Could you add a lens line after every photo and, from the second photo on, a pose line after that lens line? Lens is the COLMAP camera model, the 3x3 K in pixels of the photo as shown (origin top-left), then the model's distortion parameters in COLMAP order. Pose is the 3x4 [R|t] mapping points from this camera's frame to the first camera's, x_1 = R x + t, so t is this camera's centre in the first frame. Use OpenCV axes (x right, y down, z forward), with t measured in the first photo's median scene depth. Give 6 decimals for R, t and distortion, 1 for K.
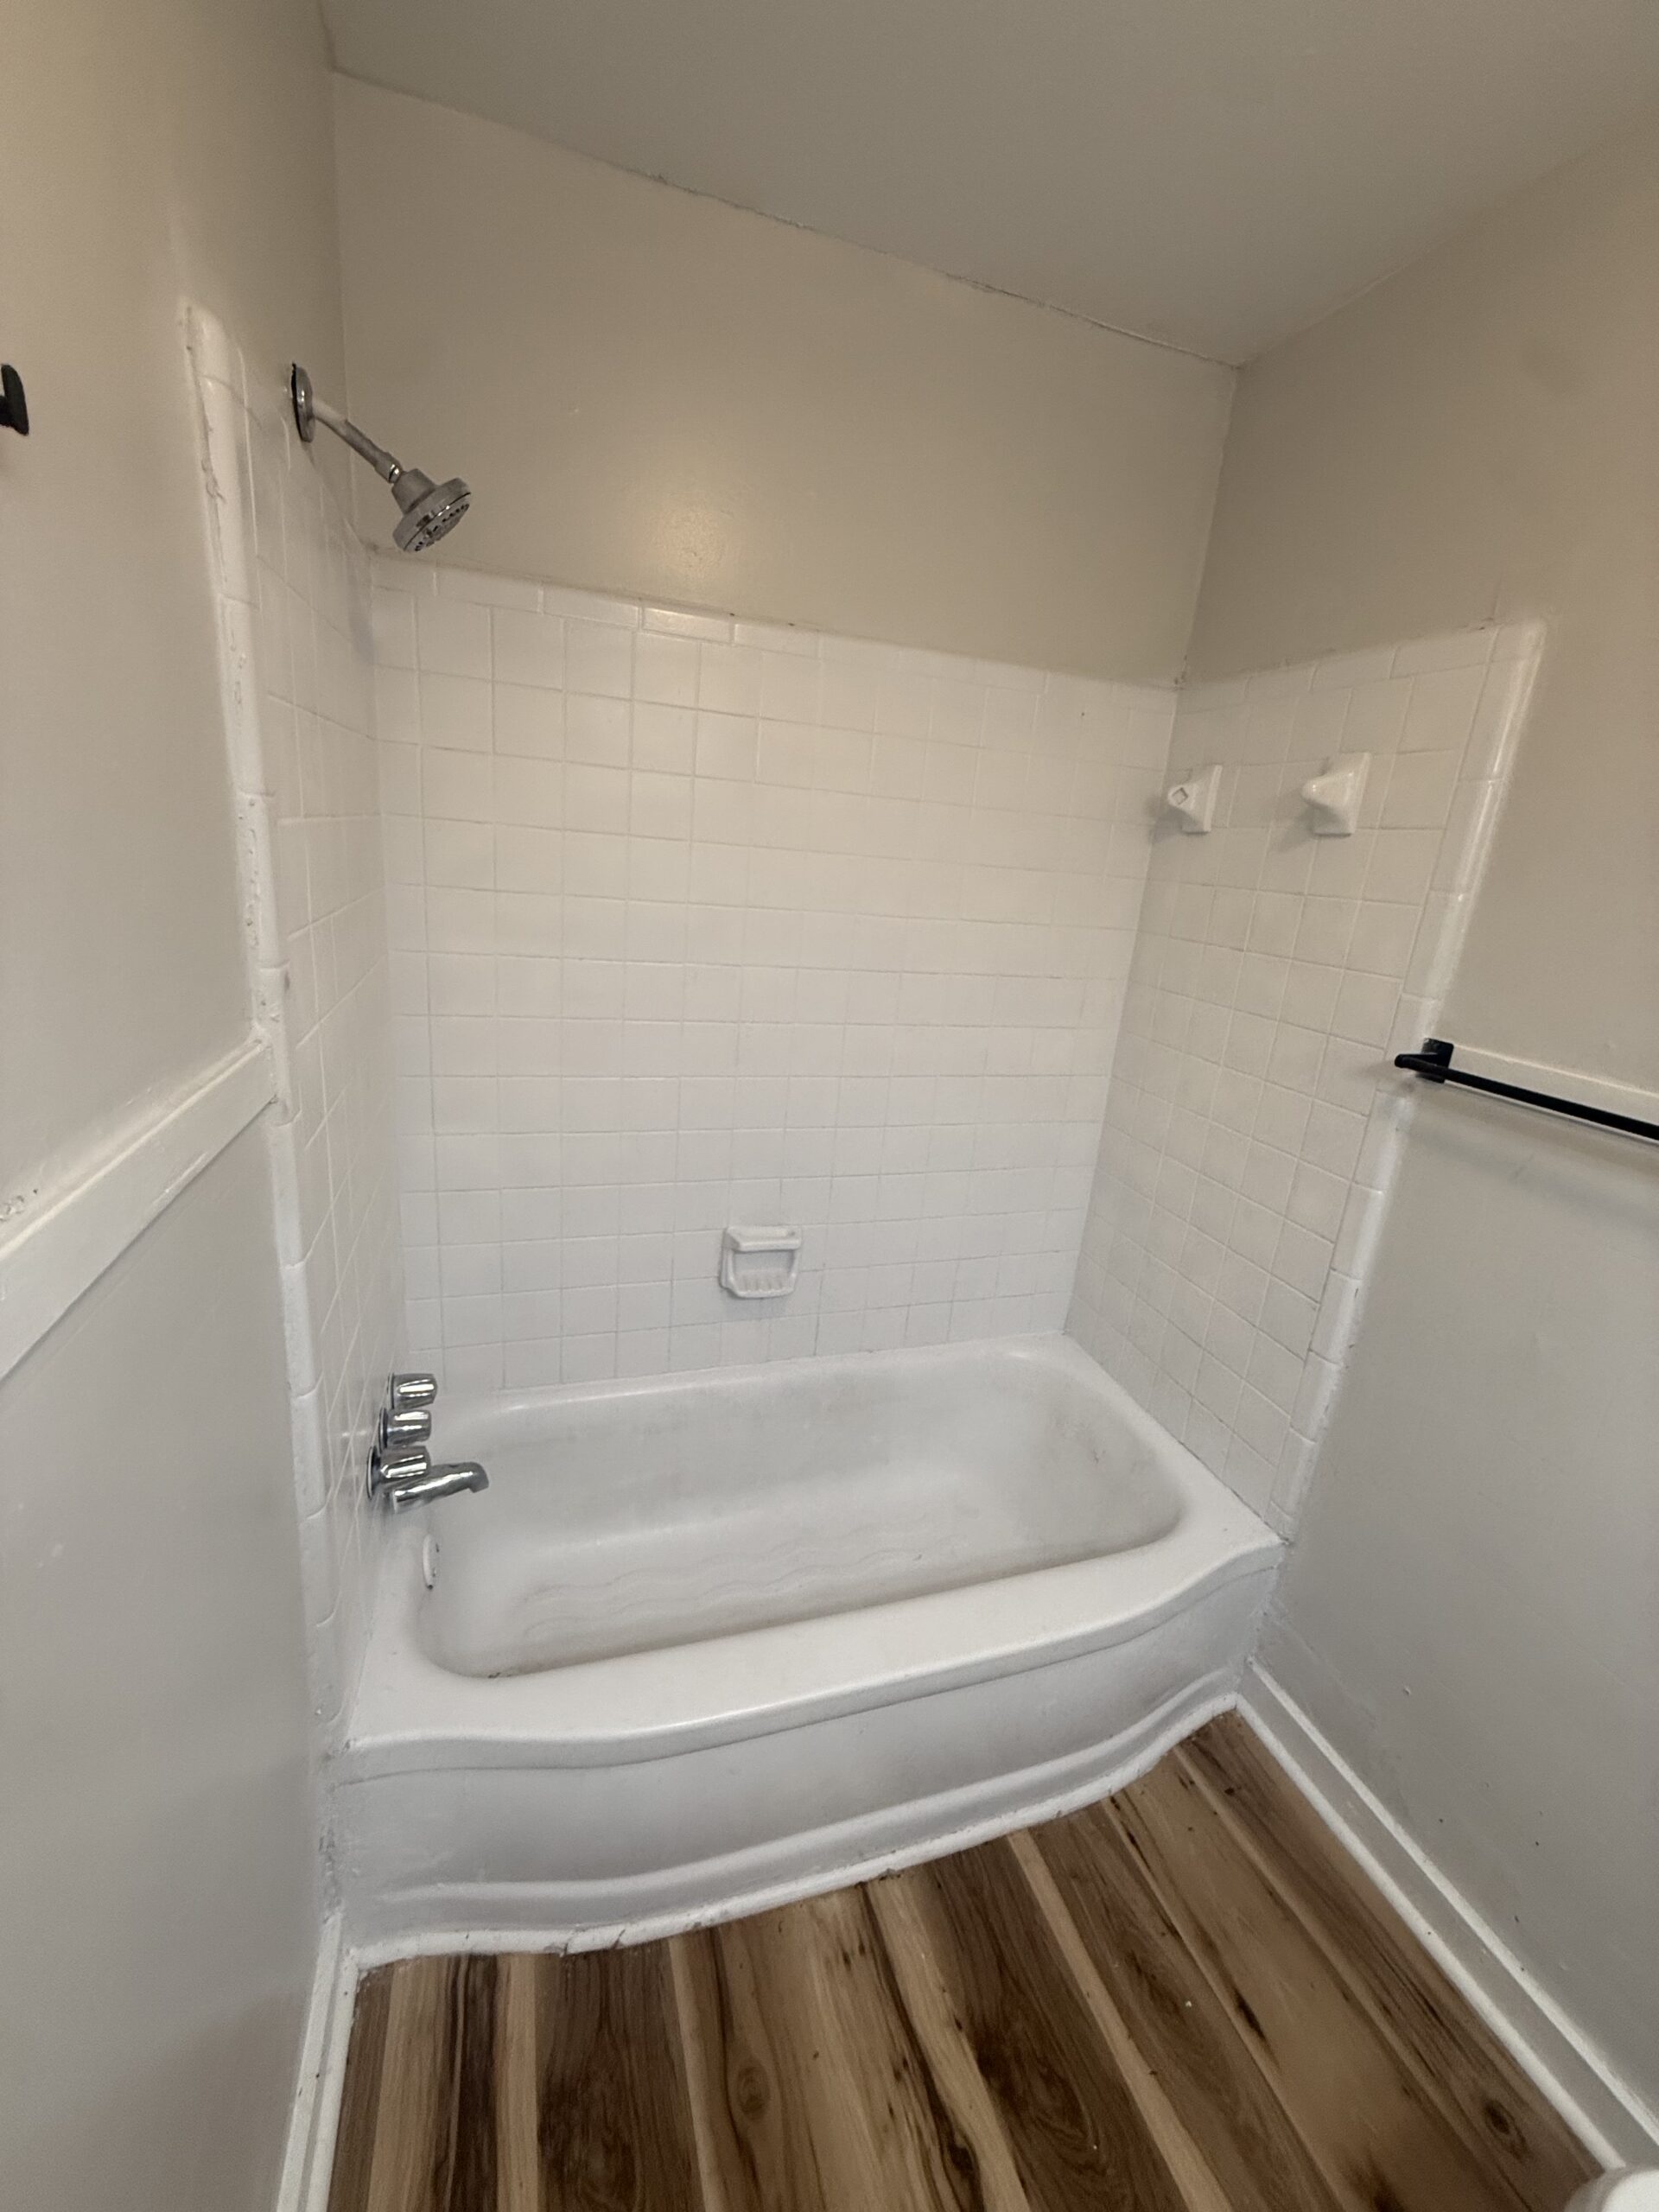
lens RADIAL K [[870.9, 0, 836.4], [0, 870.9, 1097.5], [0, 0, 1]] dist [0.001789, -0.000810]
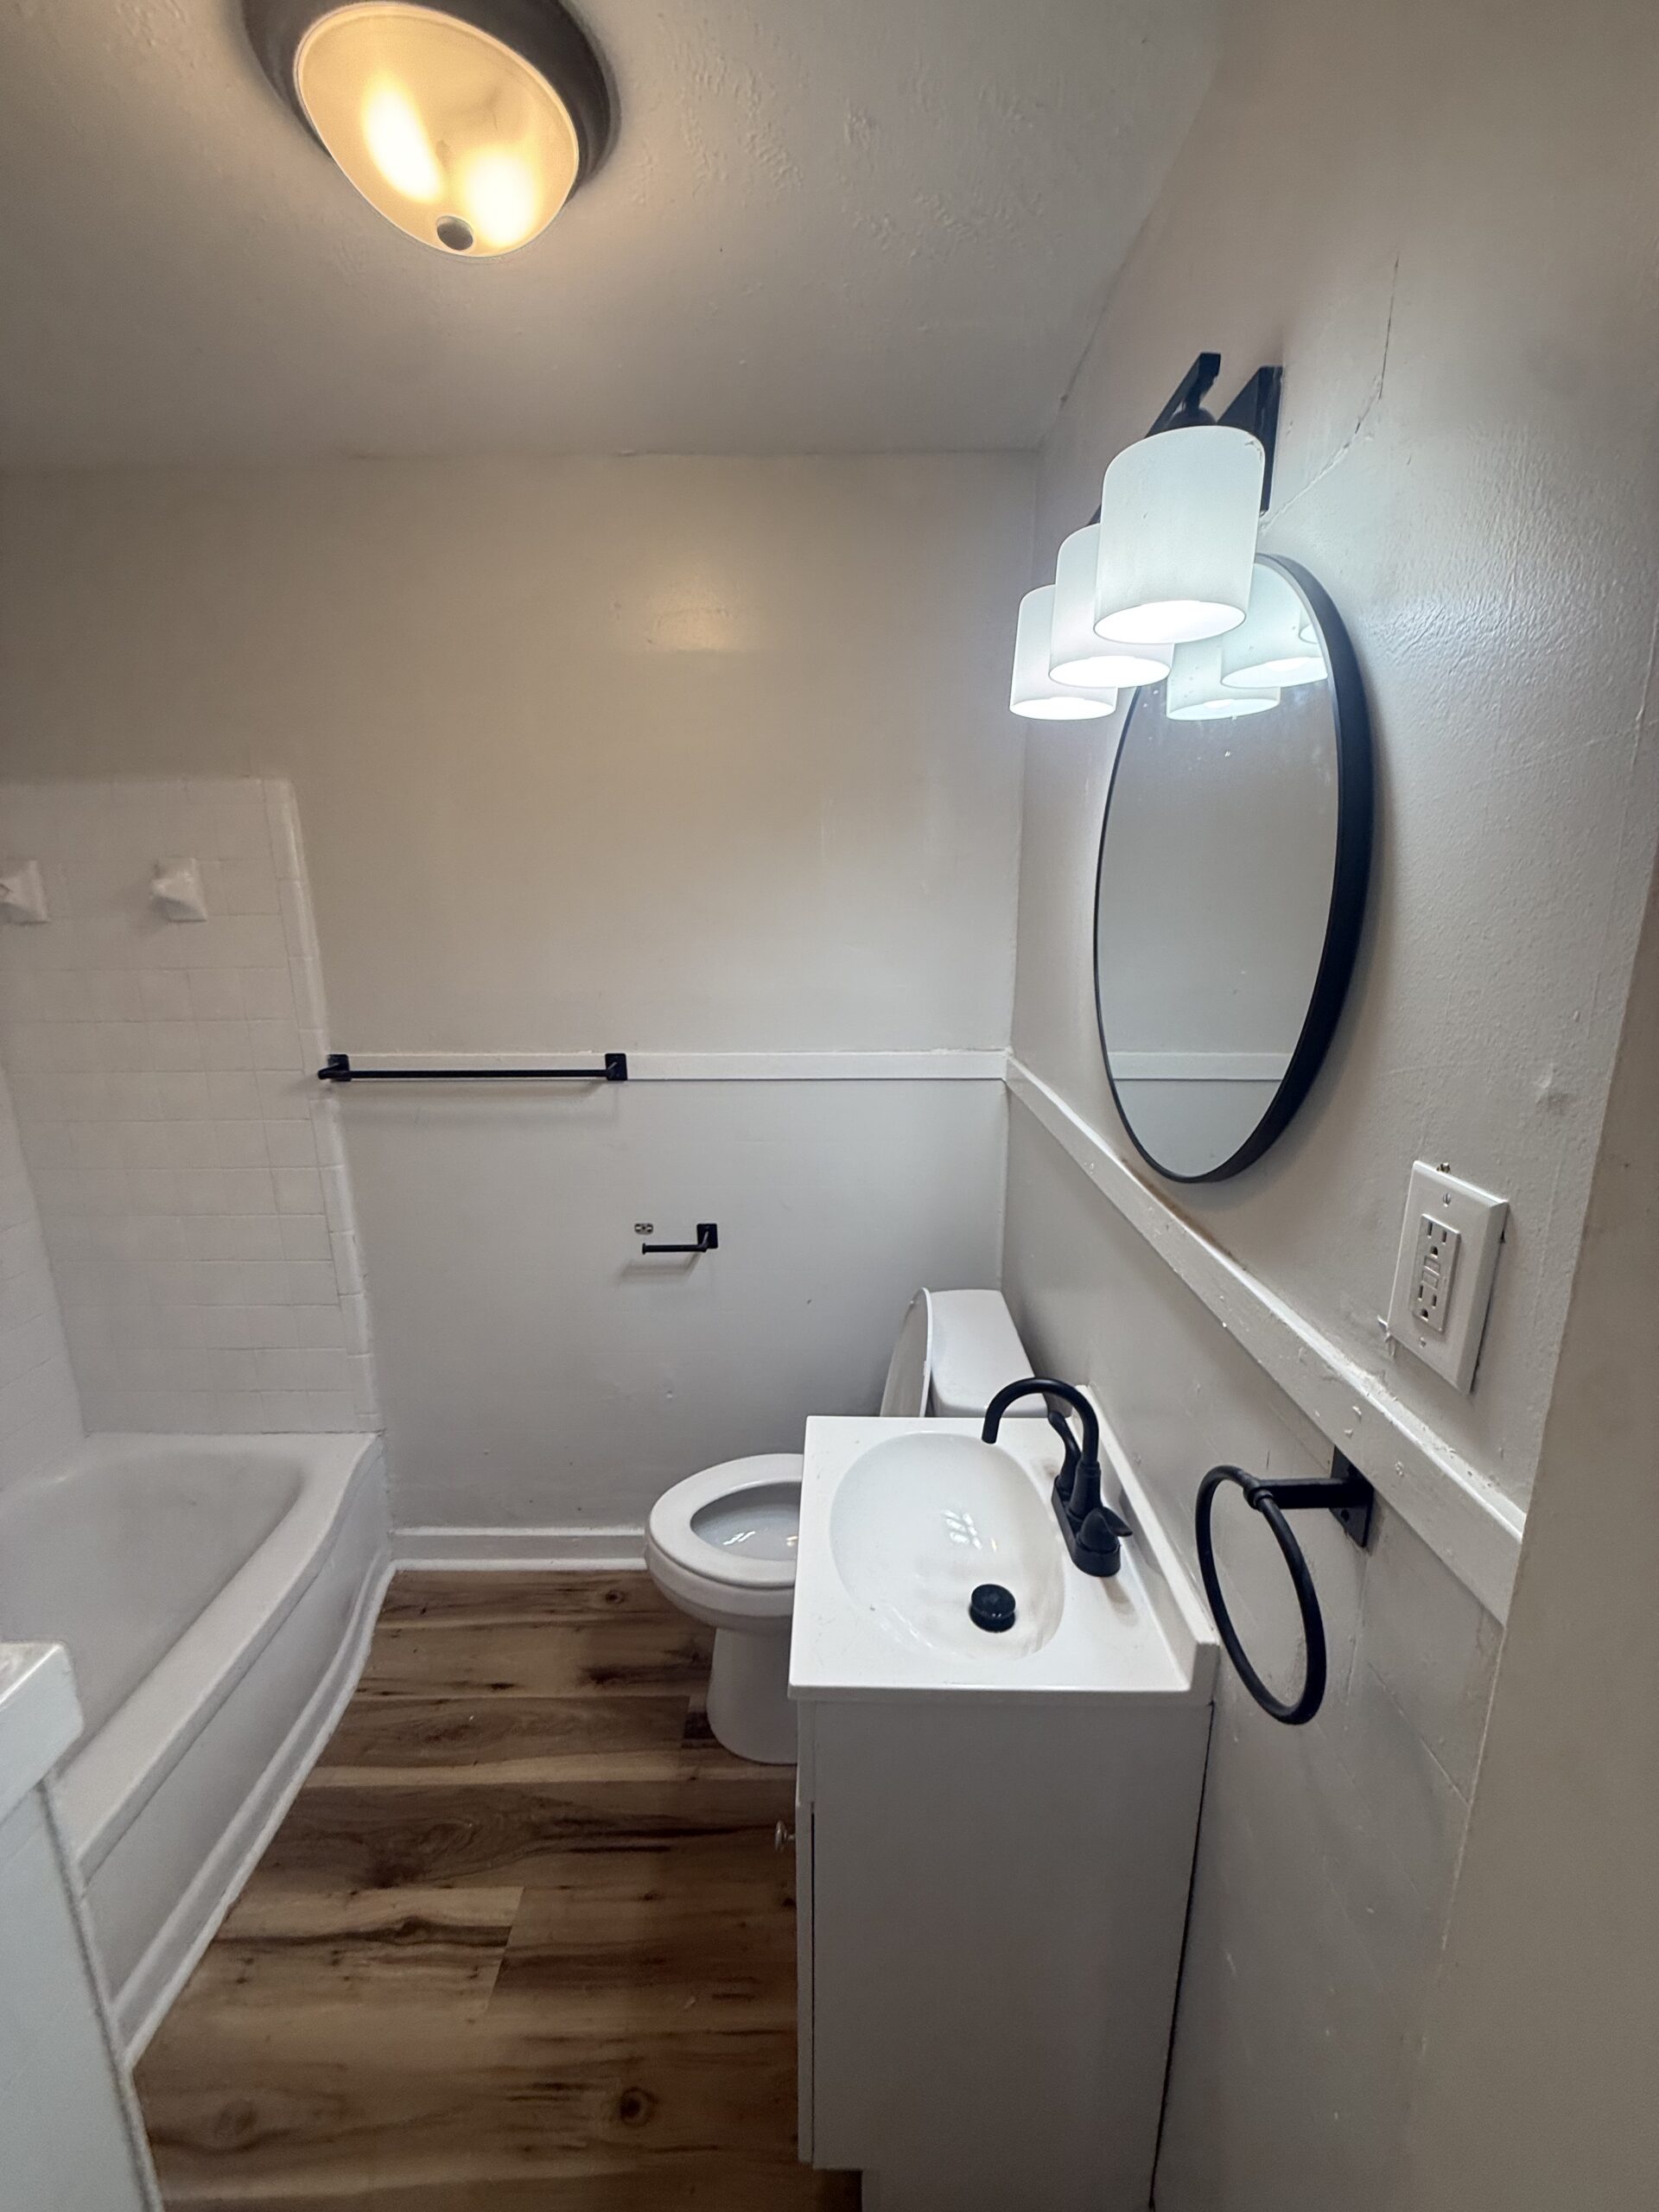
lens RADIAL K [[870.9, 0, 836.4], [0, 870.9, 1097.5], [0, 0, 1]] dist [0.001789, -0.000810]
pose [[0.305398, -0.297065, 0.904701, -0.368146], [0.292077, 0.933518, 0.207932, -0.052561], [-0.906324, 0.200741, 0.371860, -0.270338]]
